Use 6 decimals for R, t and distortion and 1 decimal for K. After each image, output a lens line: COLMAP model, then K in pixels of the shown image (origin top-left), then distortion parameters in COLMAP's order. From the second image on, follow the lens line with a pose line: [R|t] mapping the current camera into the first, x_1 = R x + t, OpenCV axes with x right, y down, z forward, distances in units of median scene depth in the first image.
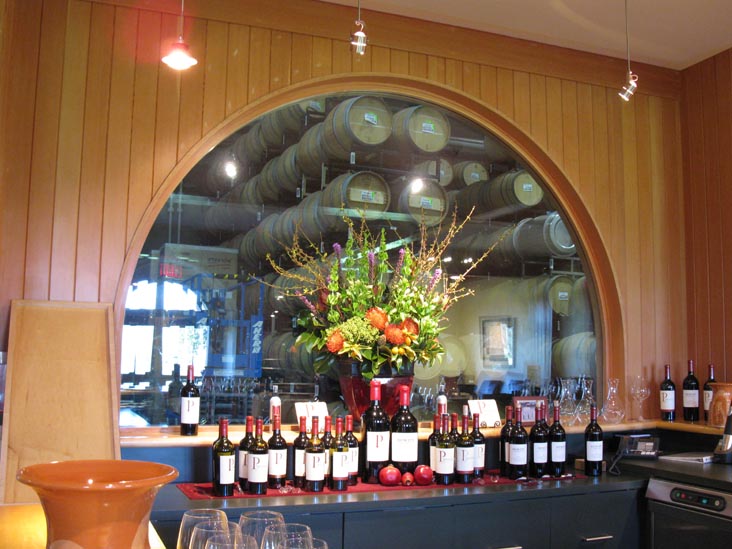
lens RADIAL K [[776.1, 0, 371.1], [0, 776.1, 275.5], [0, 0, 1]] dist [-0.159454, 0.000000]
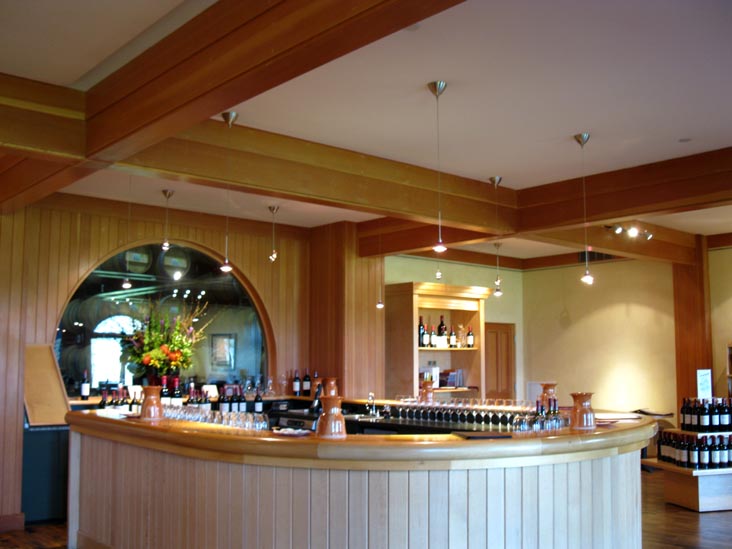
lens RADIAL K [[776.1, 0, 362.1], [0, 776.1, 276.6], [0, 0, 1]] dist [-0.159454, 0.000000]
pose [[0.944596, 0.028730, 0.326975, -0.183740], [-0.027796, 0.999585, -0.007531, -0.155464], [-0.327056, -0.001975, 0.945003, -1.304359]]
